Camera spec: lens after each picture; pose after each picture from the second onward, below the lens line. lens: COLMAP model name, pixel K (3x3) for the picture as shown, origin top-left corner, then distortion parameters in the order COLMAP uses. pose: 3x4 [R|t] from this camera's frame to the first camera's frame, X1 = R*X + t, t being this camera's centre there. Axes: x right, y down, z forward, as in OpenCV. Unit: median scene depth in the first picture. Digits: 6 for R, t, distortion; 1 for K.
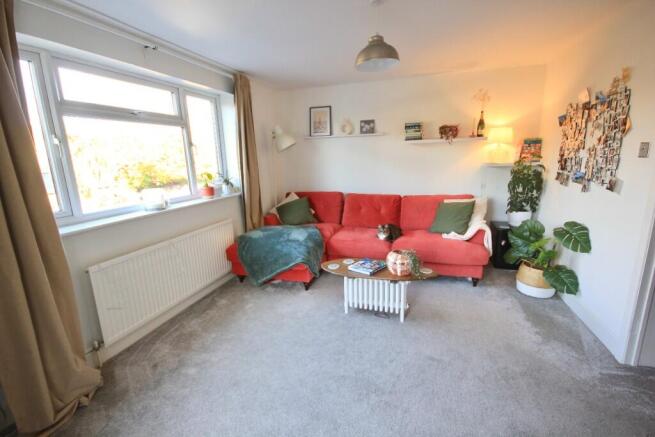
lens RADIAL K [[304.1, 0, 334.1], [0, 304.1, 222.4], [0, 0, 1]] dist [-0.013592, -0.000943]
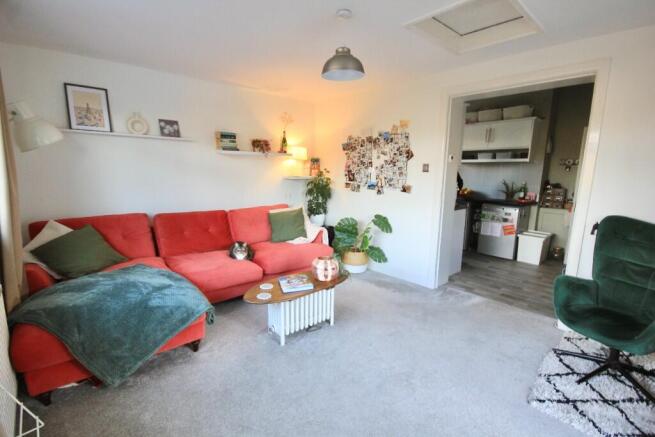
lens RADIAL K [[304.1, 0, 327.6], [0, 304.1, 220.9], [0, 0, 1]] dist [-0.013592, -0.000943]
pose [[0.489417, -0.103283, 0.865912, -0.467235], [0.160843, 0.986617, 0.026771, -0.037312], [-0.857088, 0.126174, 0.499480, 0.332978]]
